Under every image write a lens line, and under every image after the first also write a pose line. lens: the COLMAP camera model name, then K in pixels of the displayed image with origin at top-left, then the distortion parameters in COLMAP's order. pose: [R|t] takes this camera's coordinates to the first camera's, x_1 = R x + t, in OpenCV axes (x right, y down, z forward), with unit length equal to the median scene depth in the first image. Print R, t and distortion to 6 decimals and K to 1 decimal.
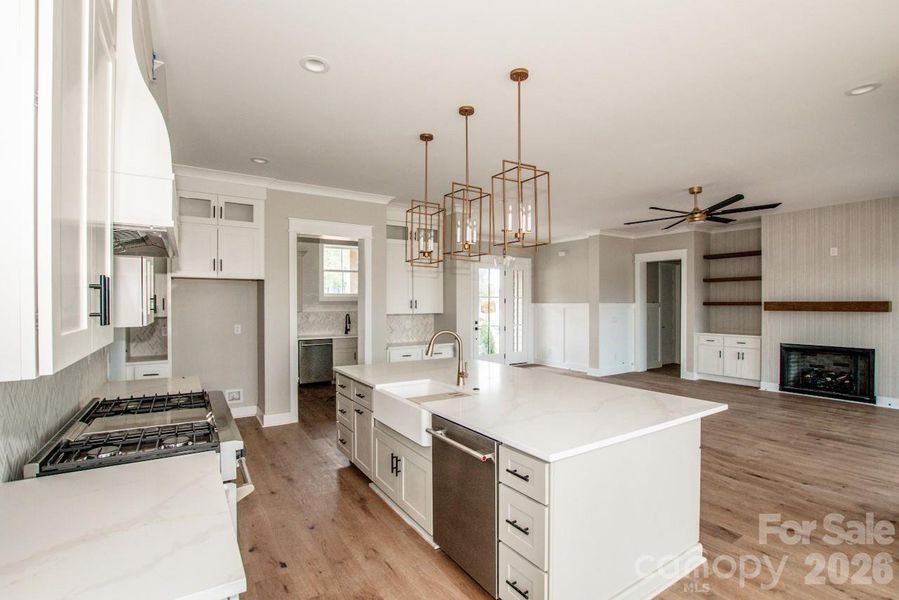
lens RADIAL K [[423.8, 0, 467.3], [0, 423.8, 308.0], [0, 0, 1]] dist [-0.003265, -0.000225]
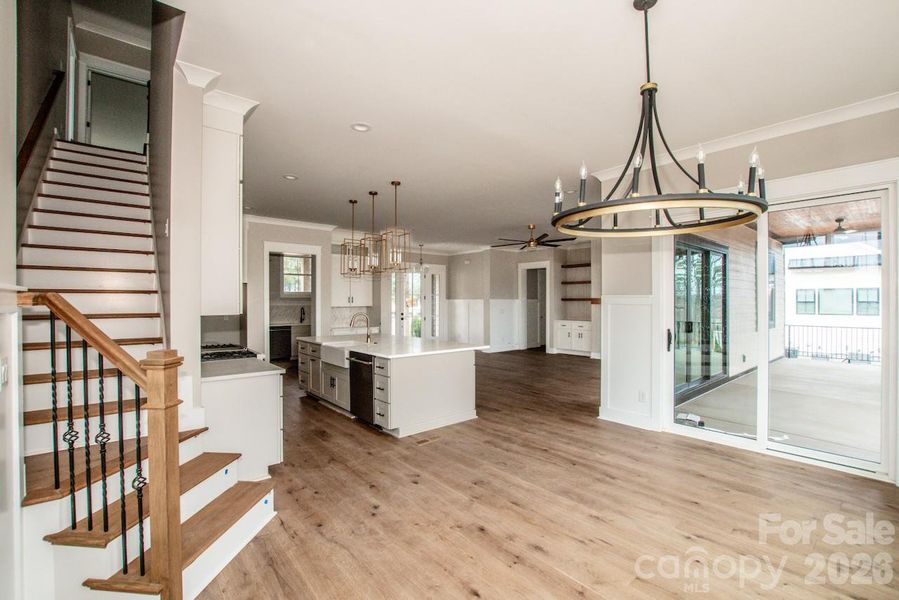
lens RADIAL K [[388.9, 0, 438.4], [0, 388.9, 304.4], [0, 0, 1]] dist [-0.020641, -0.000229]
pose [[0.997555, -0.000356, 0.069886, 0.074783], [0.000316, 1.000000, 0.000578, 0.006346], [-0.069886, -0.000555, 0.997555, -0.318561]]
